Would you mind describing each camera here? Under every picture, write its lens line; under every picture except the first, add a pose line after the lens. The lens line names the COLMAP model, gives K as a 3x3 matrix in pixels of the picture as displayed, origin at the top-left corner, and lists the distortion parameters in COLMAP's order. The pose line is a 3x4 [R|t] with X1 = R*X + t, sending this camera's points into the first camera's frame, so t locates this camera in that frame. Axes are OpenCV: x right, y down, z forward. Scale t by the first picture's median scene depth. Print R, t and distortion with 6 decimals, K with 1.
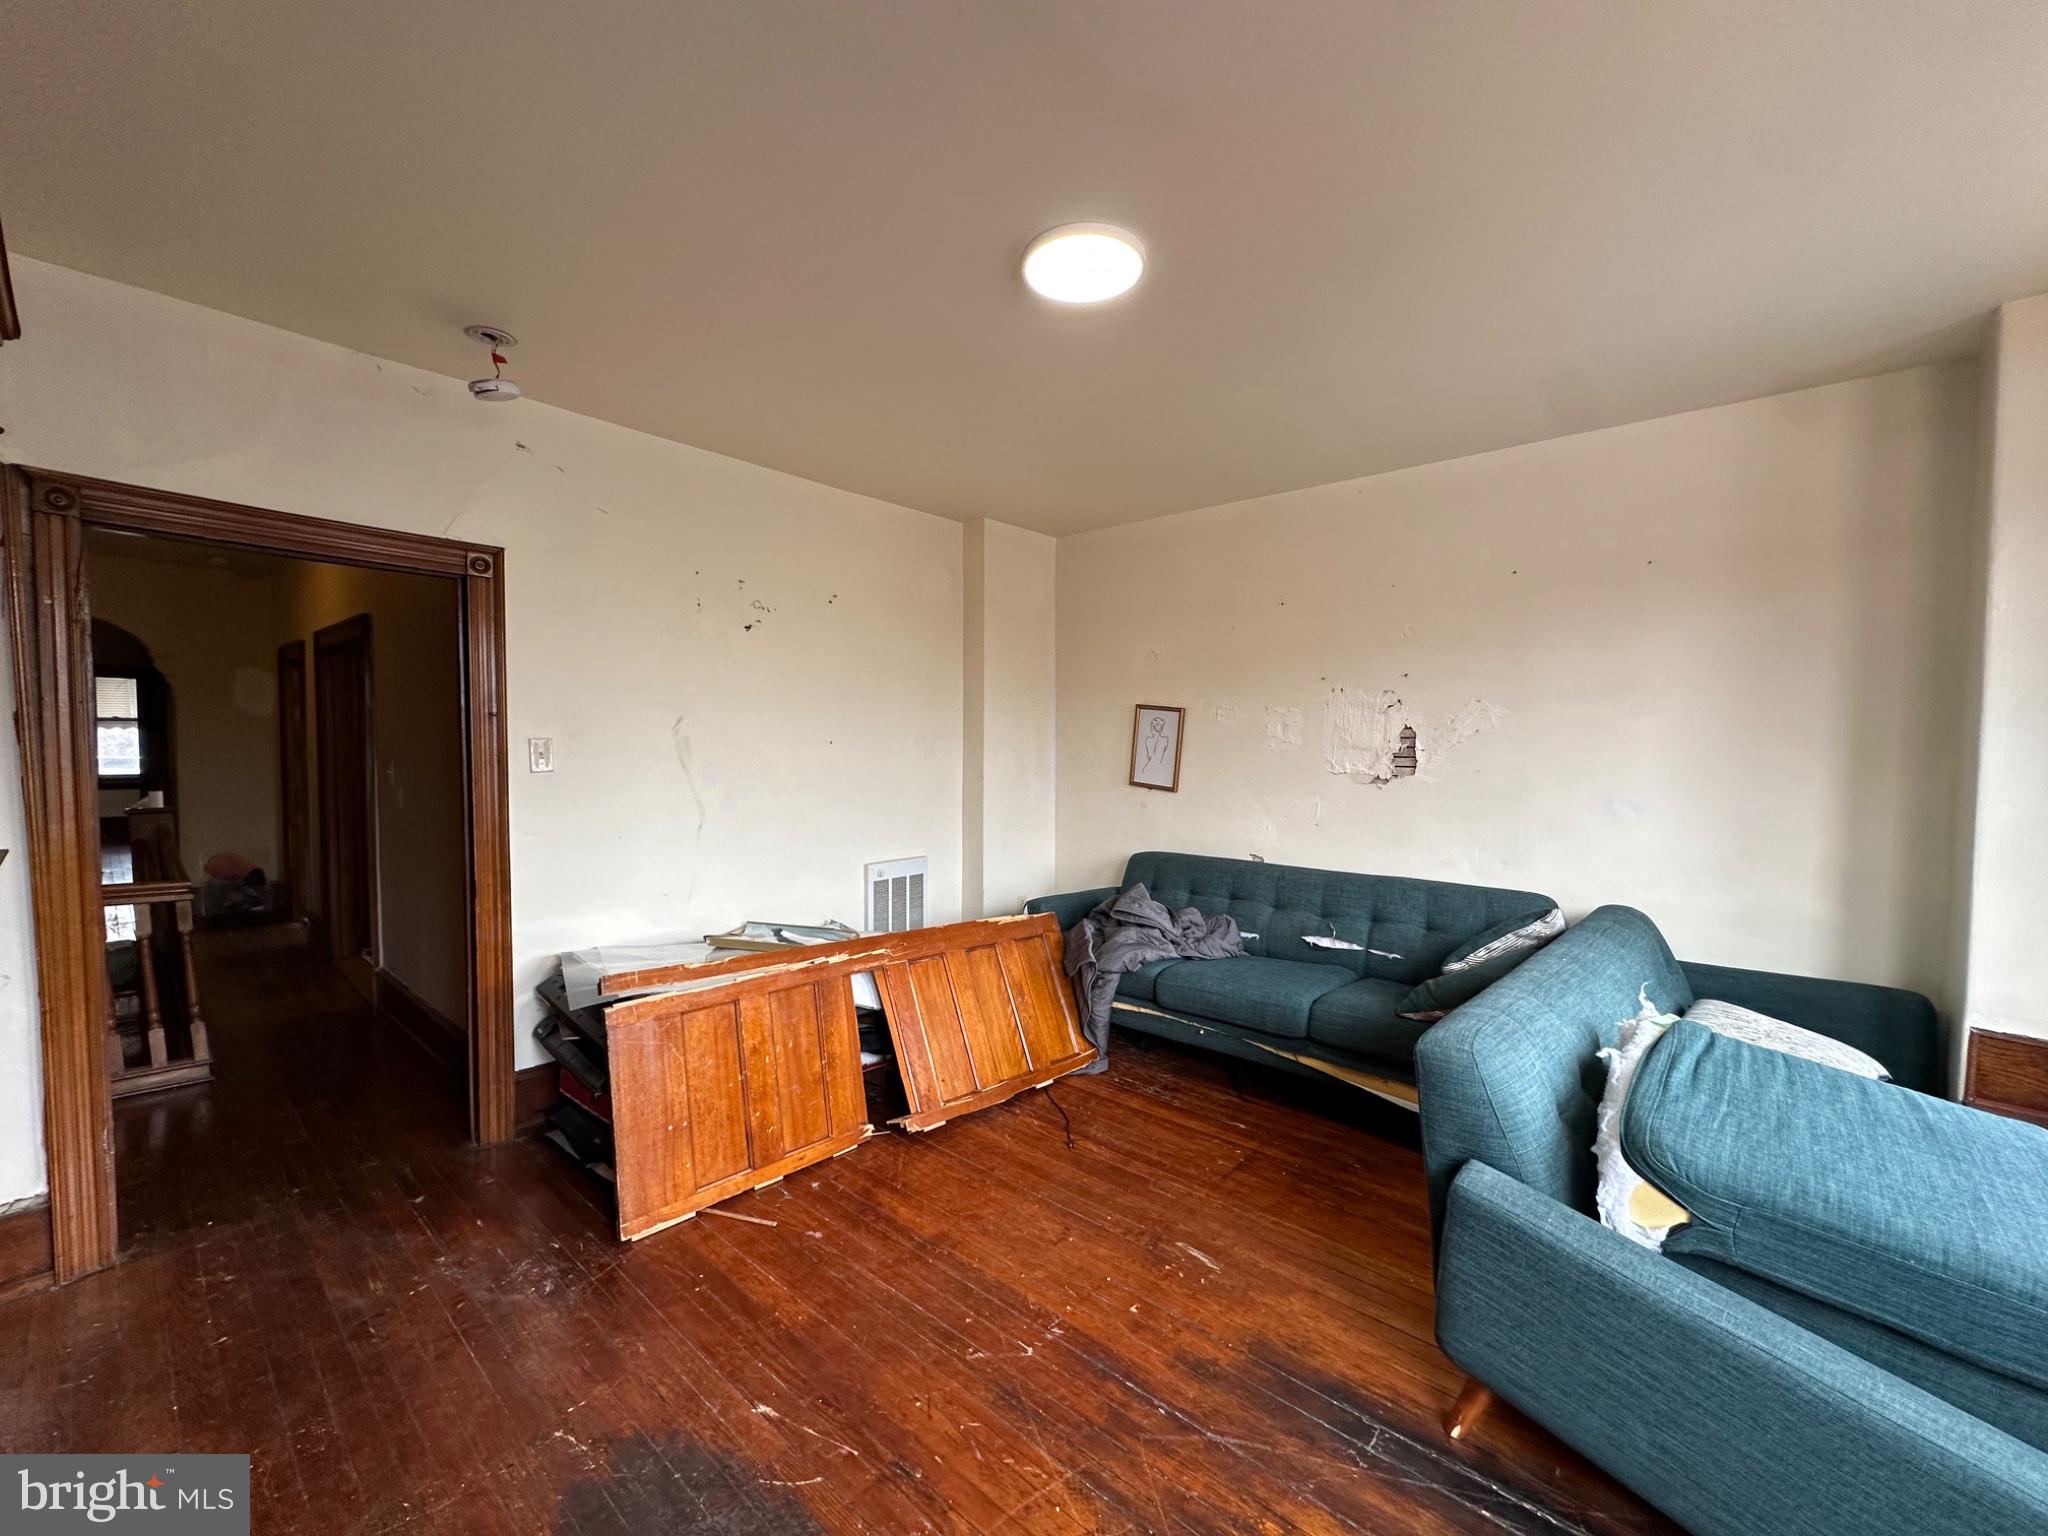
lens RADIAL K [[818.0, 0, 1028.8], [0, 818.0, 763.0], [0, 0, 1]] dist [-0.002193, 0.000247]
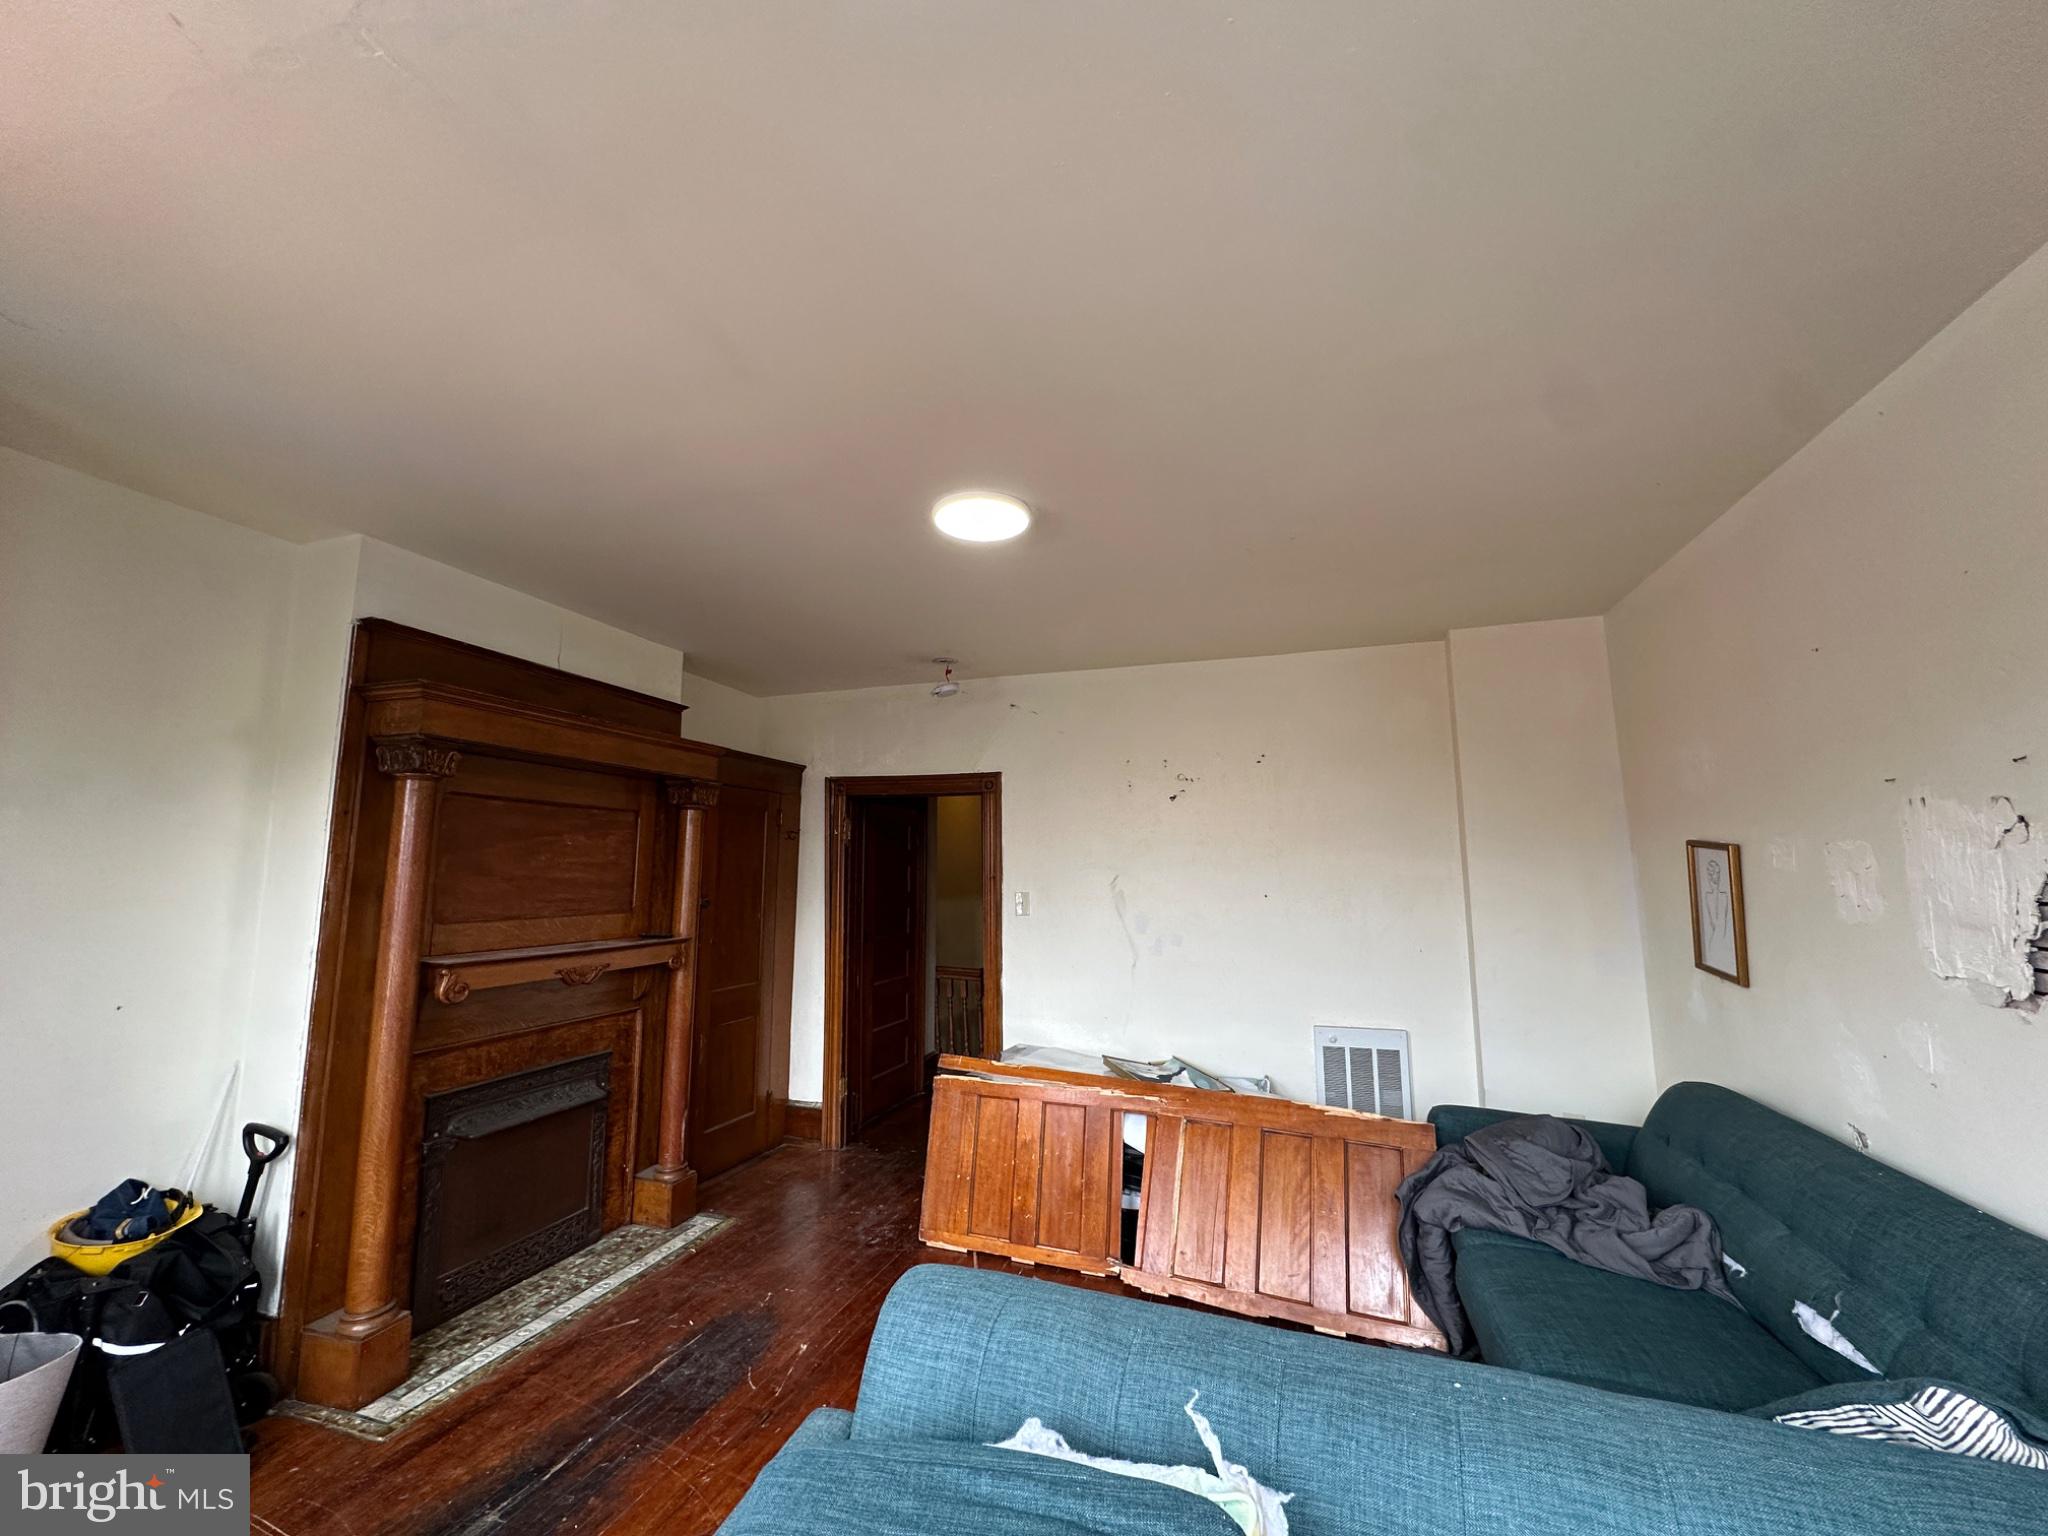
lens RADIAL K [[818.0, 0, 1027.4], [0, 818.0, 768.6], [0, 0, 1]] dist [-0.002193, 0.000247]
pose [[0.388613, -0.129375, -0.912273, 0.770714], [-0.021842, 0.988521, -0.149493, -0.030183], [0.921142, 0.078021, 0.381326, 0.409085]]
